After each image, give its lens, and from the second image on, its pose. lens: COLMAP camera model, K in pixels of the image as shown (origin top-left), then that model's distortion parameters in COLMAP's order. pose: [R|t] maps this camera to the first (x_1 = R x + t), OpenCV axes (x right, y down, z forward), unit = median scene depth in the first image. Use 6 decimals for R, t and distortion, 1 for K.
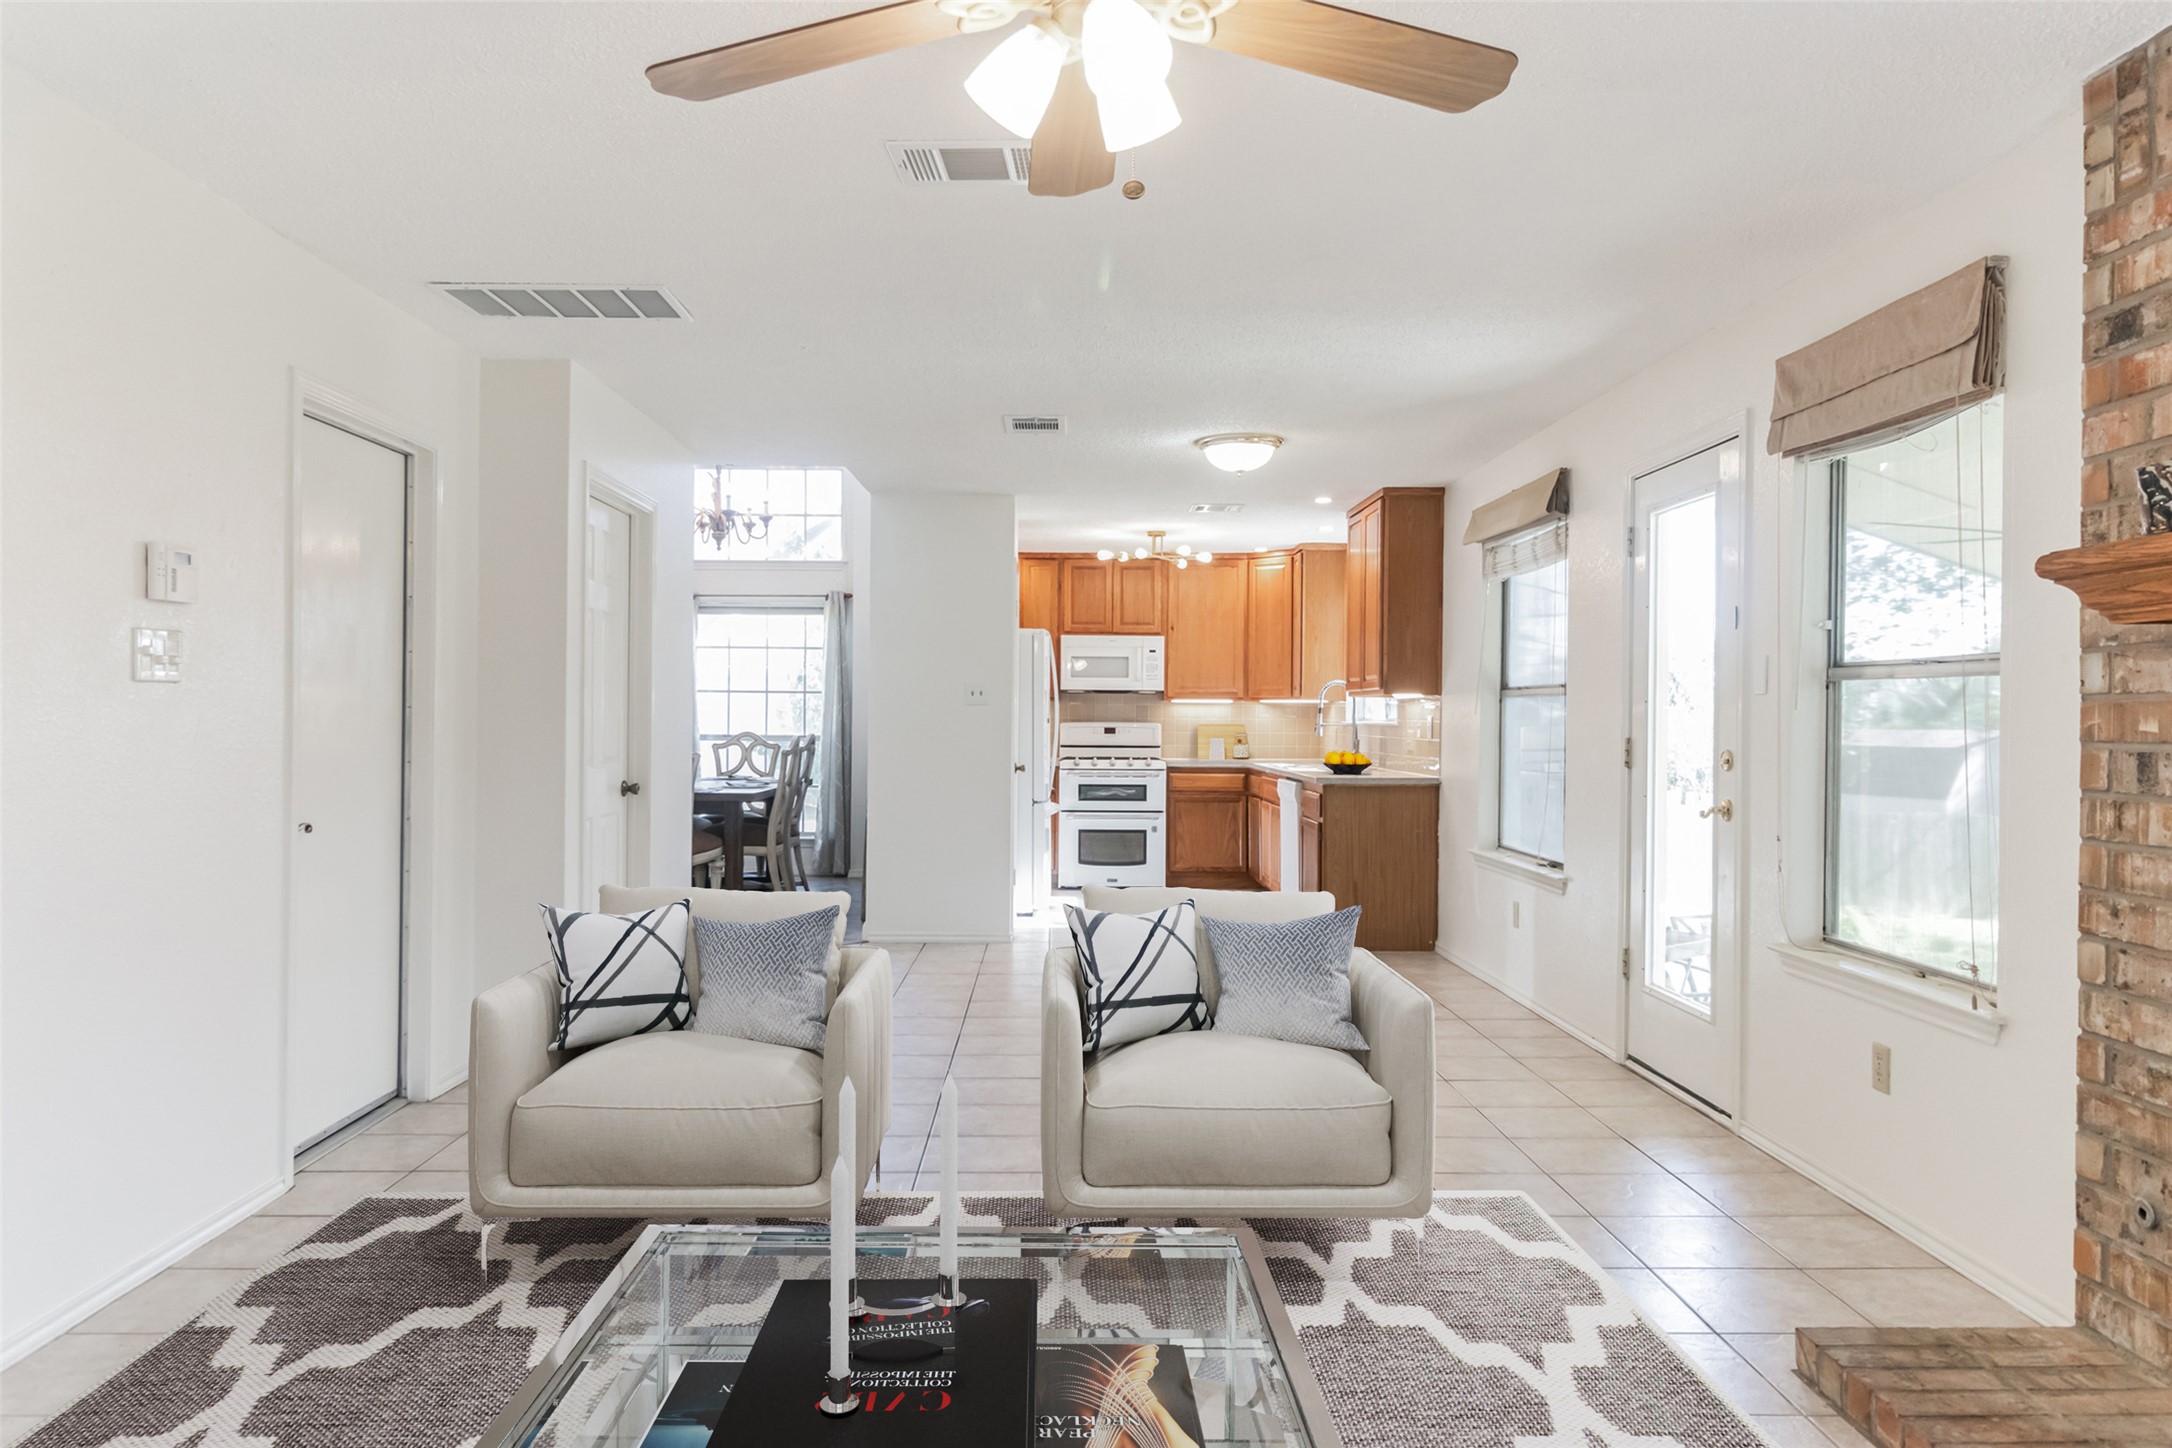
lens RADIAL K [[1457.7, 0, 1091.7], [0, 1457.7, 721.1], [0, 0, 1]] dist [-0.003893, -0.000363]
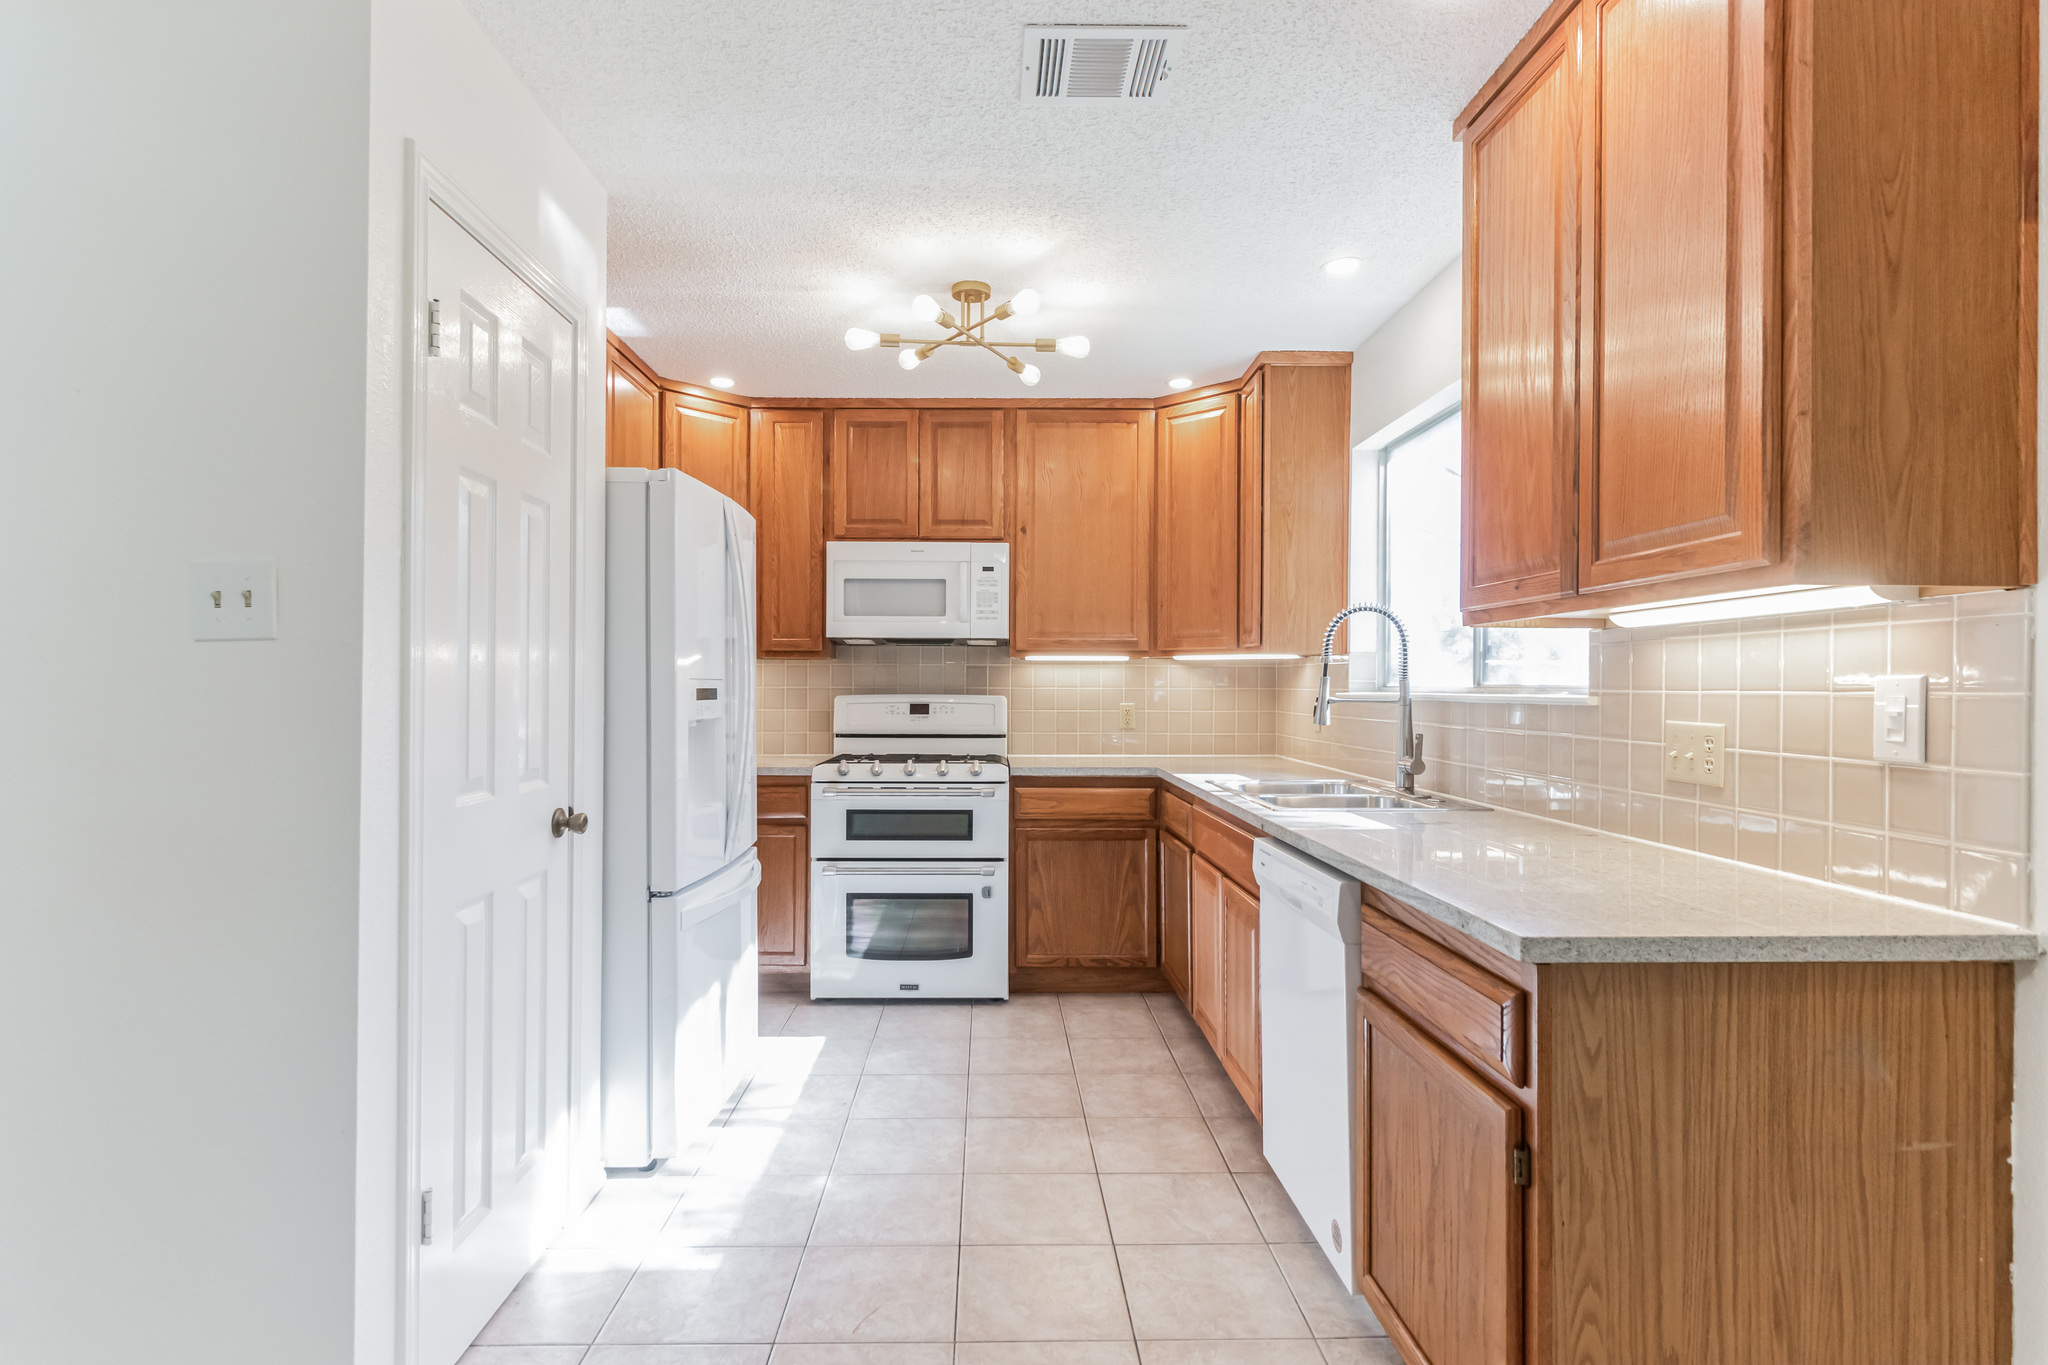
lens RADIAL K [[1040.8, 0, 1011.5], [0, 1040.8, 686.8], [0, 0, 1]] dist [-0.003124, -0.002531]
pose [[0.999993, -0.002704, -0.002445, 0.053319], [0.002698, 0.999993, -0.002482, -0.001165], [0.002452, 0.002475, 0.999994, 0.614684]]
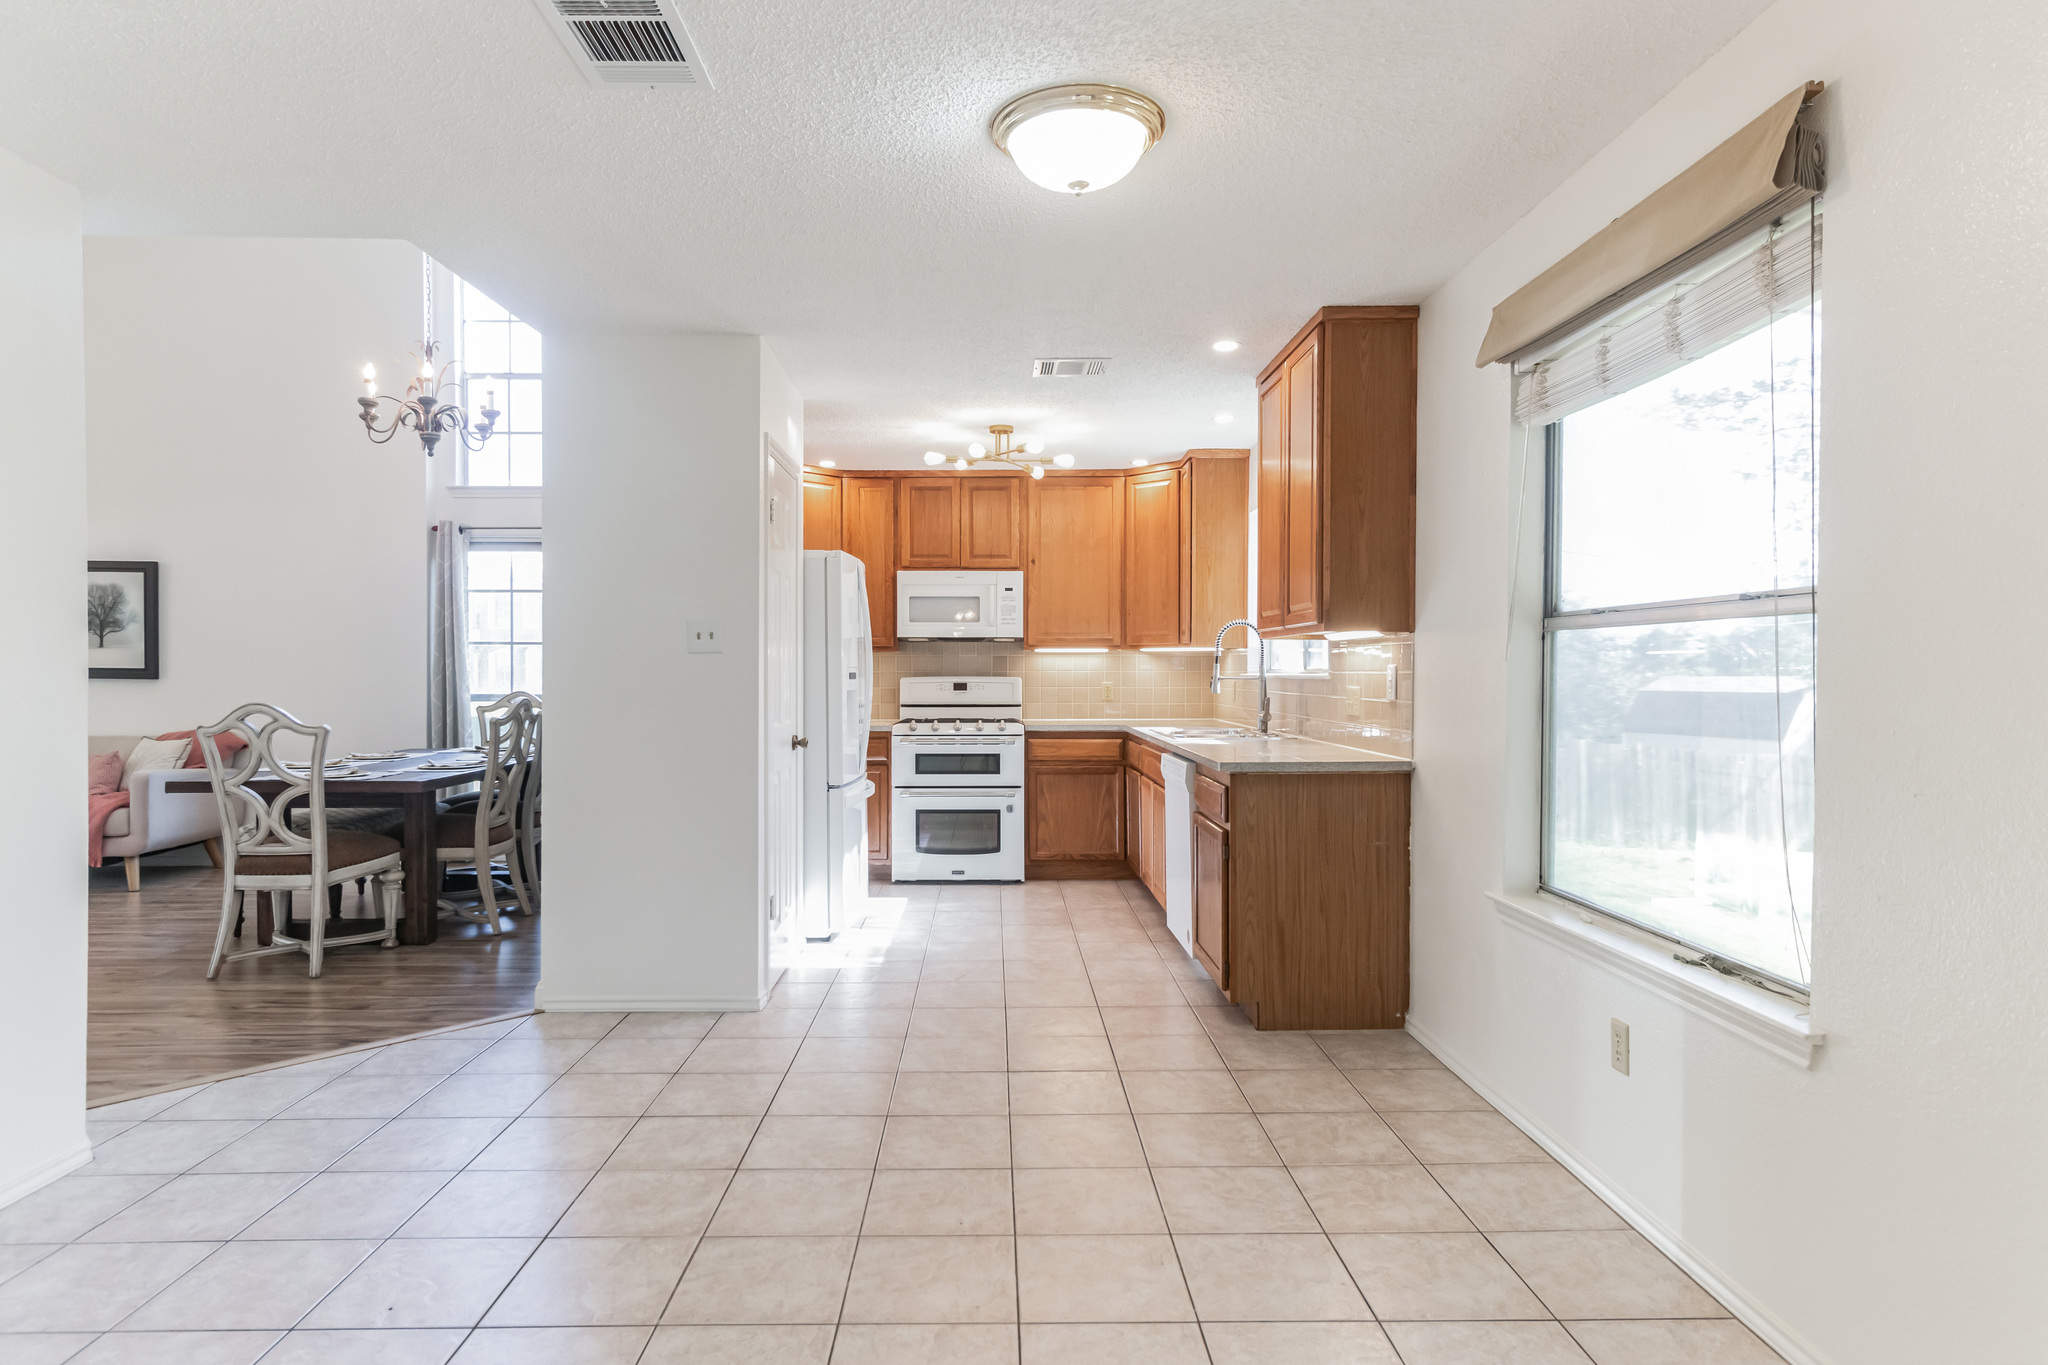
lens RADIAL K [[1145.1, 0, 1018.1], [0, 1145.1, 686.8], [0, 0, 1]] dist [0.000808, -0.000165]
pose [[0.999972, -0.007354, -0.001653, 0.049112], [0.007372, 0.999908, 0.011357, -0.000583], [0.001570, -0.011369, 0.999934, 0.367465]]
